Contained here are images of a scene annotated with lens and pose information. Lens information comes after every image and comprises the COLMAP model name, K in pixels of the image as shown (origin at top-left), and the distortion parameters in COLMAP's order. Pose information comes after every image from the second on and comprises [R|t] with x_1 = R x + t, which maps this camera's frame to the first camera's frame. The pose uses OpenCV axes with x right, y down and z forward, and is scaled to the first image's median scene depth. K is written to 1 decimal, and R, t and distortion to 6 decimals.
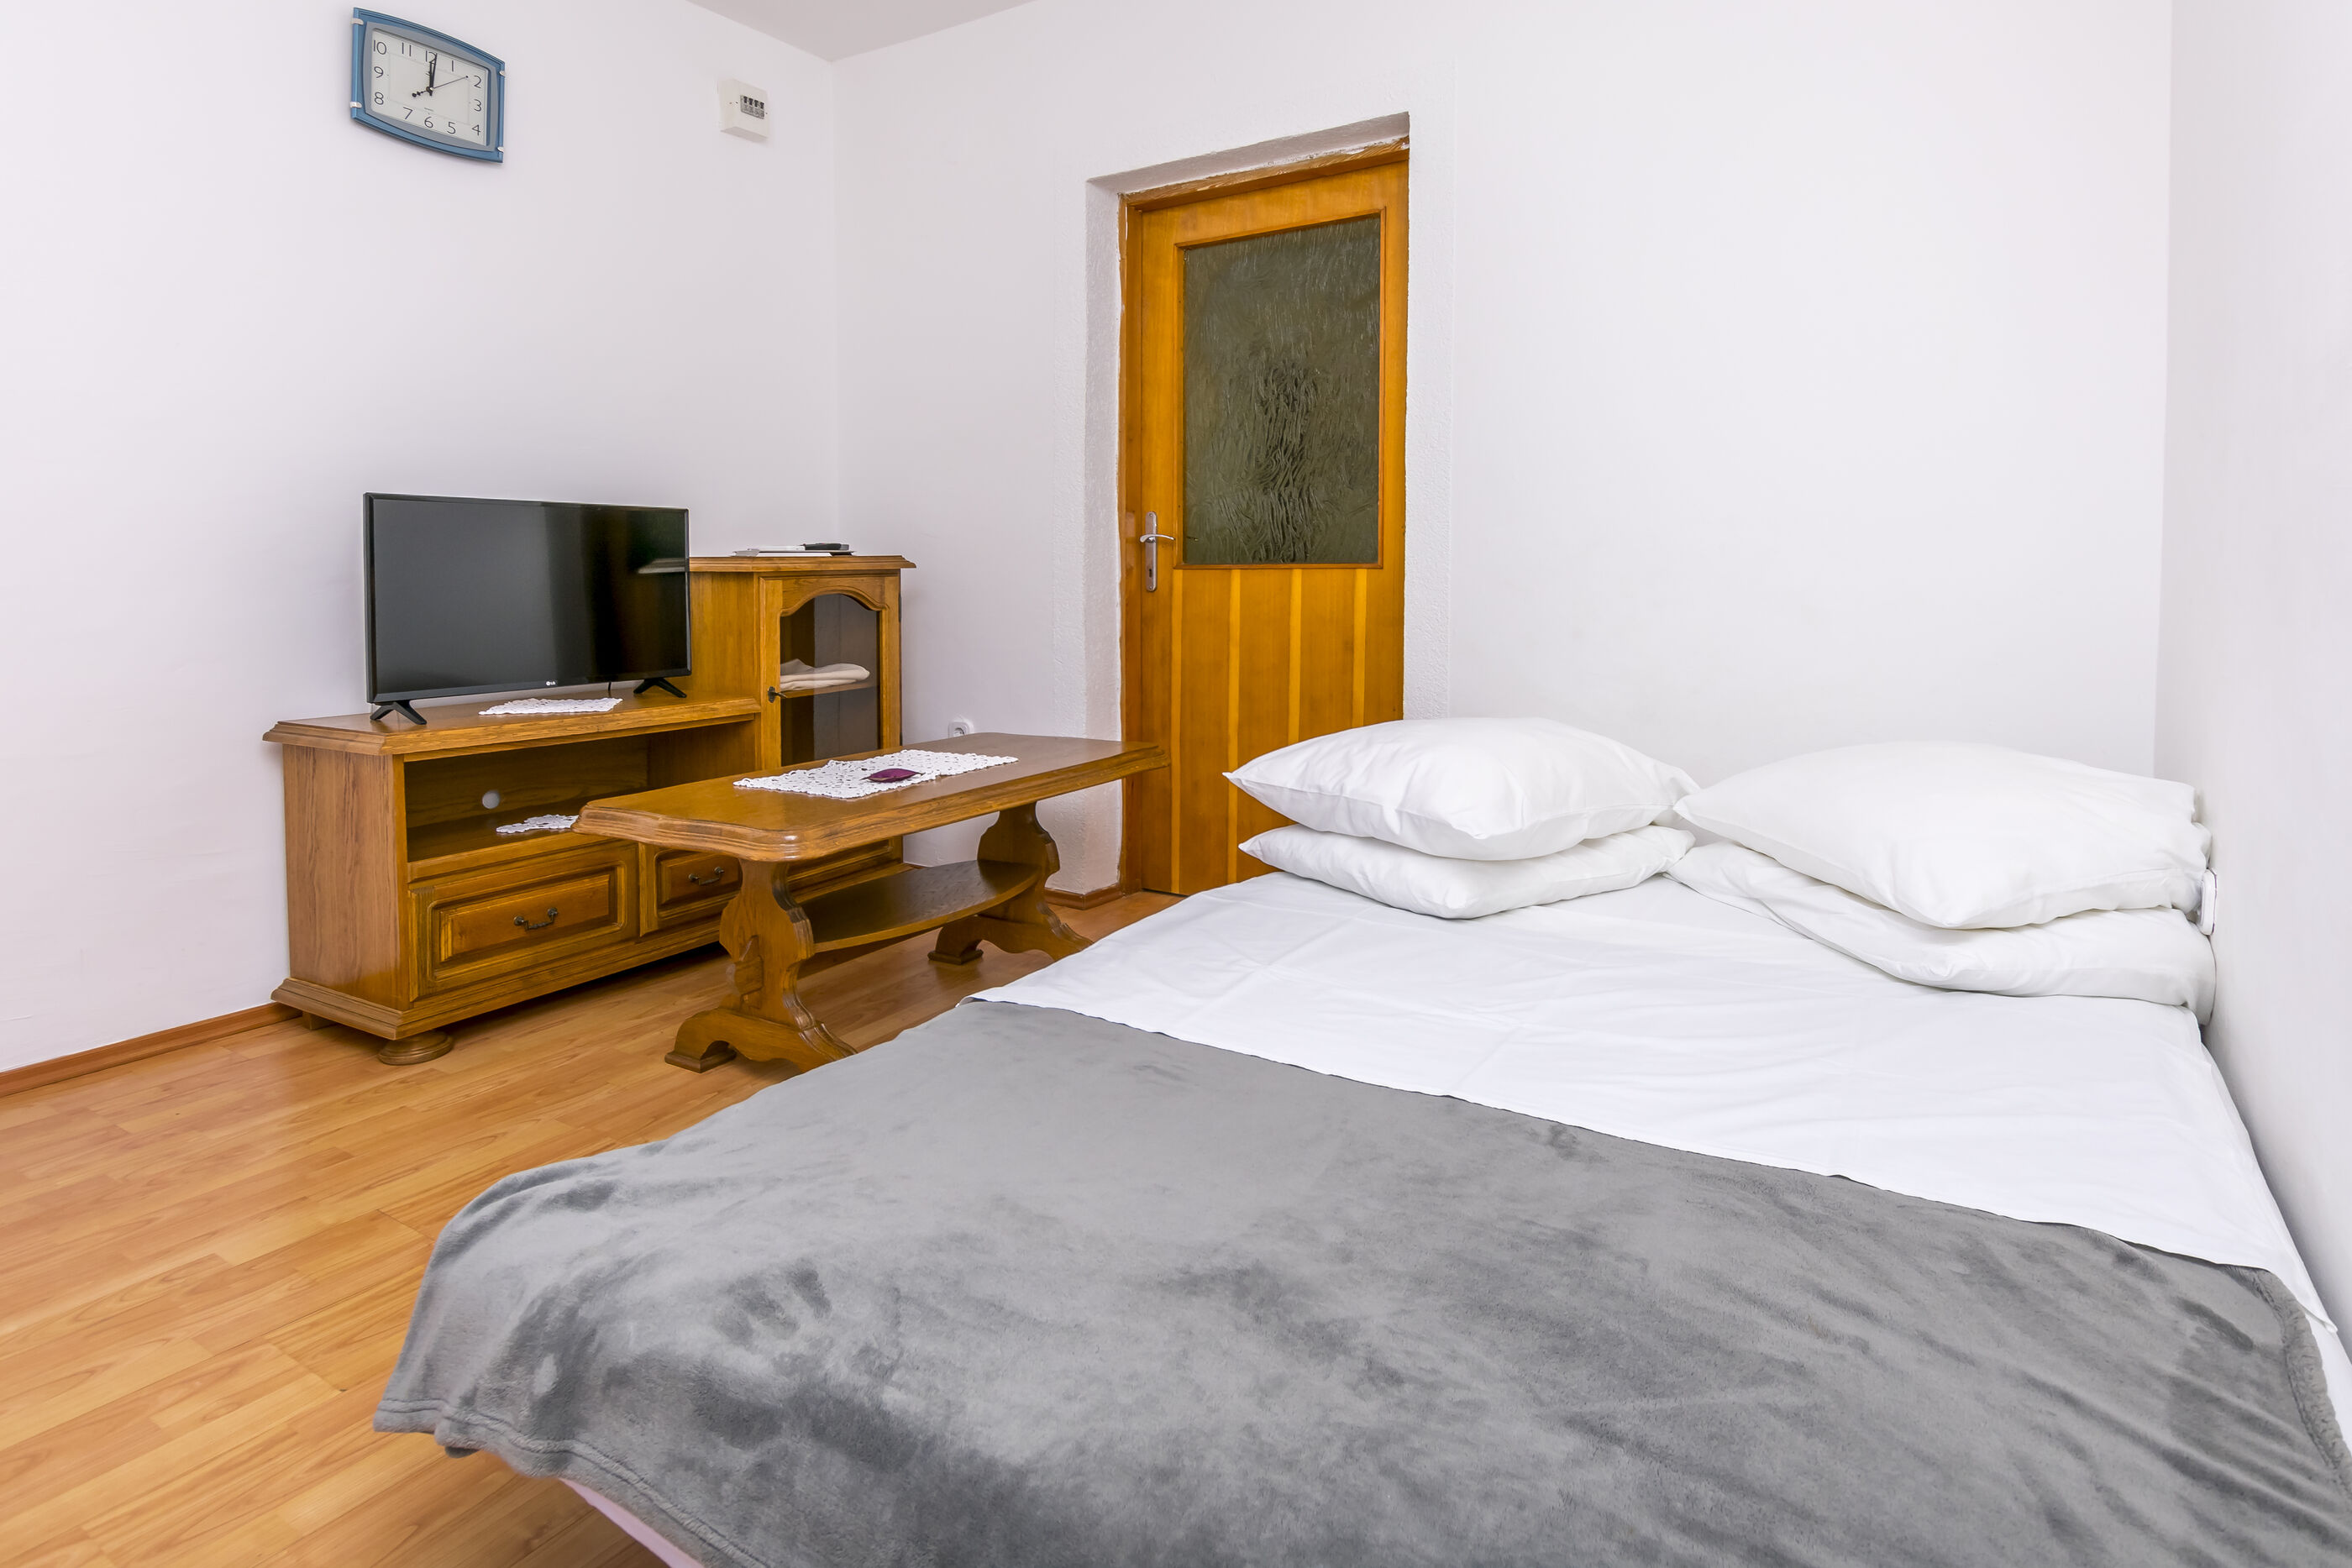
lens RADIAL K [[1213.5, 0, 1168.6], [0, 1213.5, 648.3], [0, 0, 1]] dist [0.007893, -0.004223]
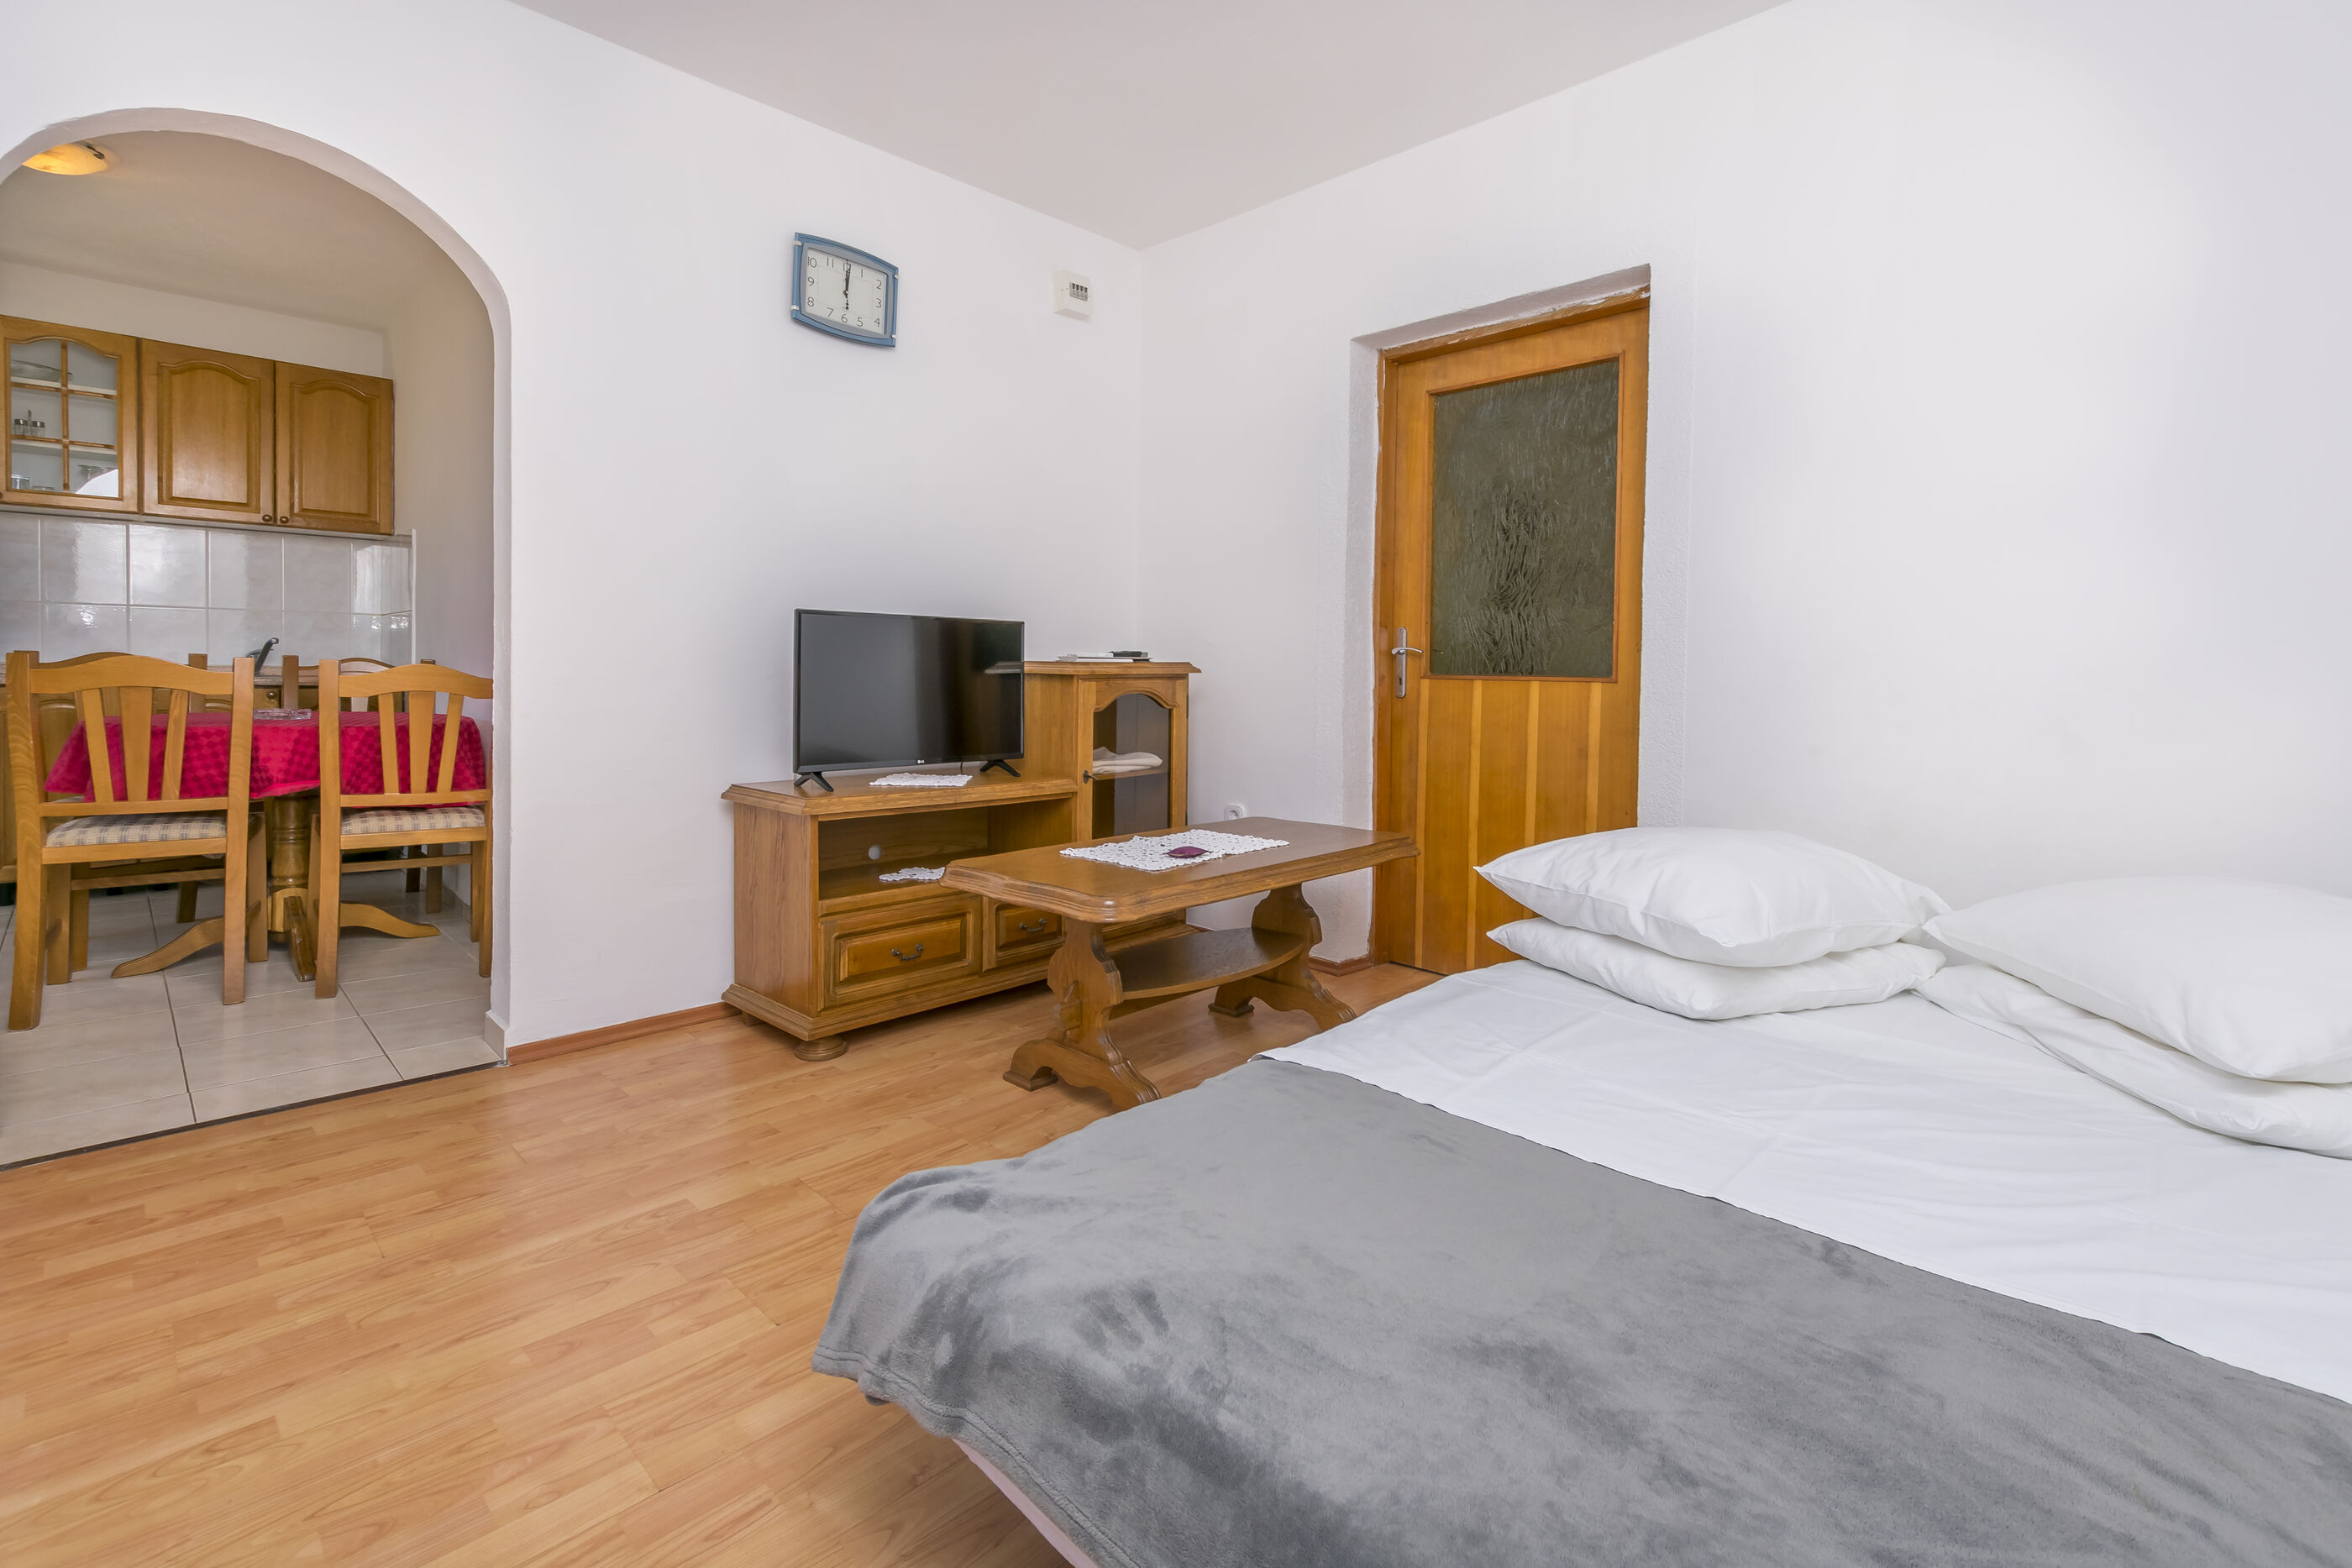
lens RADIAL K [[1023.9, 0, 1131.1], [0, 1023.9, 702.9], [0, 0, 1]] dist [0.008841, -0.003935]
pose [[0.977934, 0.034537, -0.206042, -0.099003], [-0.037423, 0.999248, -0.010126, -0.035618], [0.205537, 0.017613, 0.978491, 0.012290]]
